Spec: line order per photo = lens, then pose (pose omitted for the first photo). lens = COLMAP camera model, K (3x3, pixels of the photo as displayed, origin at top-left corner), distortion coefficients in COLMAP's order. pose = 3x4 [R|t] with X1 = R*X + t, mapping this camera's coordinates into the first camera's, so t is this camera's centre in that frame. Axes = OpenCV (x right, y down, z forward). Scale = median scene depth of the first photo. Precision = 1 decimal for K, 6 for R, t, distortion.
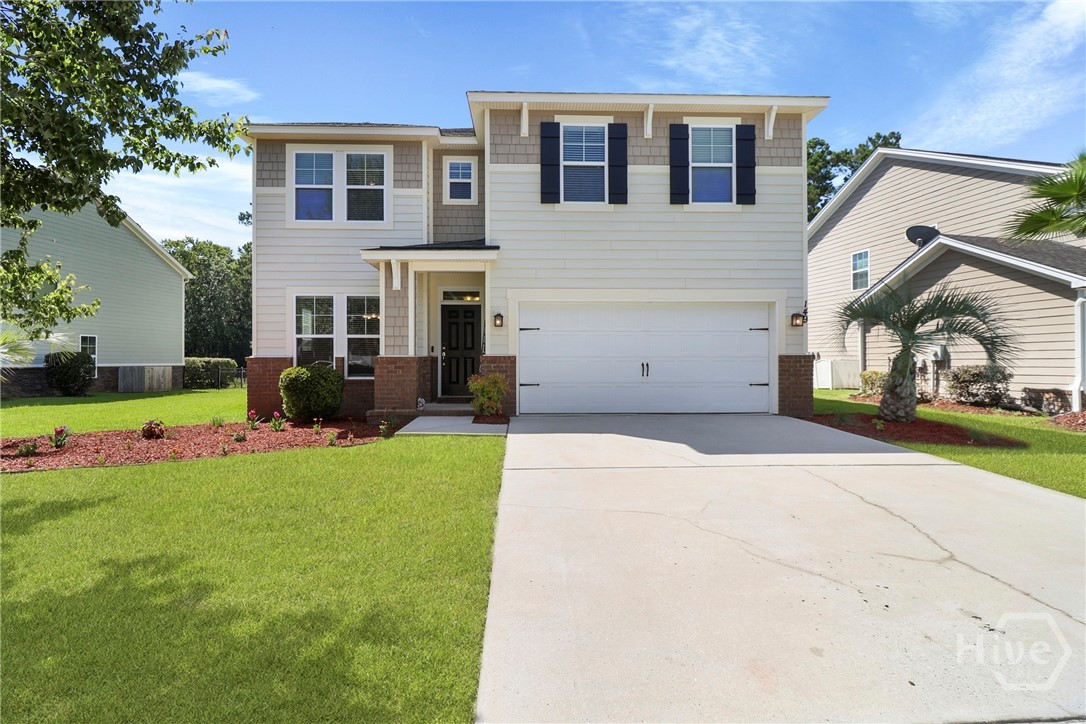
lens RADIAL K [[504.2, 0, 535.3], [0, 504.2, 361.1], [0, 0, 1]] dist [-0.000447, -0.012942]
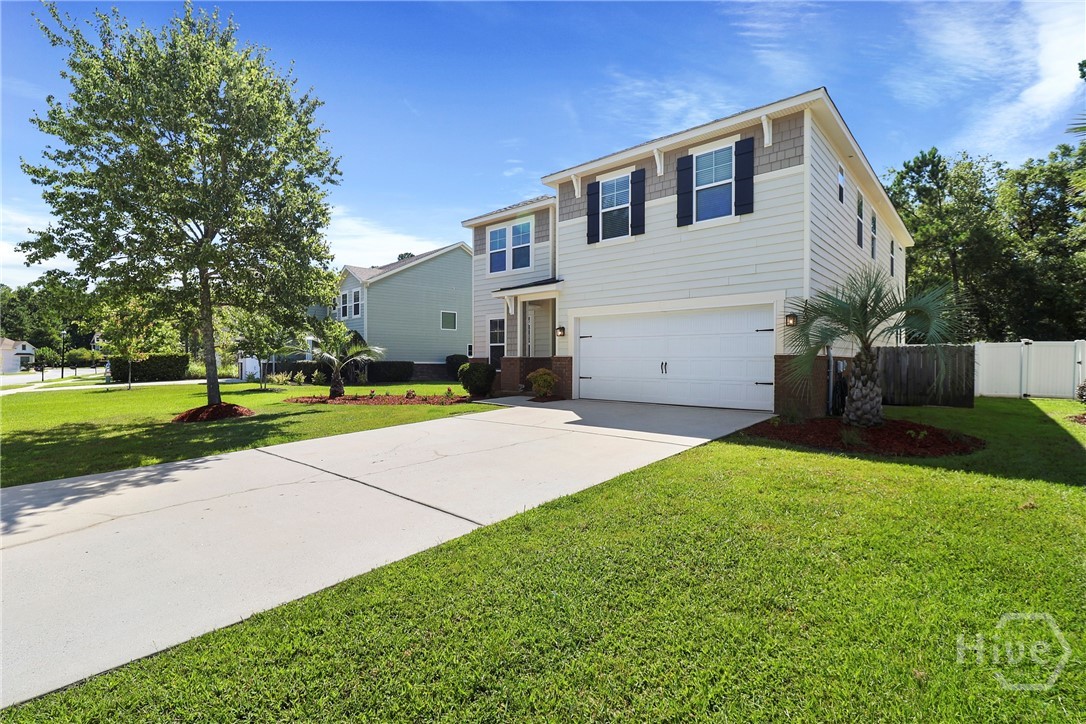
lens RADIAL K [[504.2, 0, 535.3], [0, 504.2, 361.1], [0, 0, 1]] dist [-0.000447, -0.012942]
pose [[0.721879, 0.003910, -0.692008, 0.842740], [-0.007542, 0.999969, -0.002218, 0.006129], [0.691978, 0.006820, 0.721887, -0.074725]]
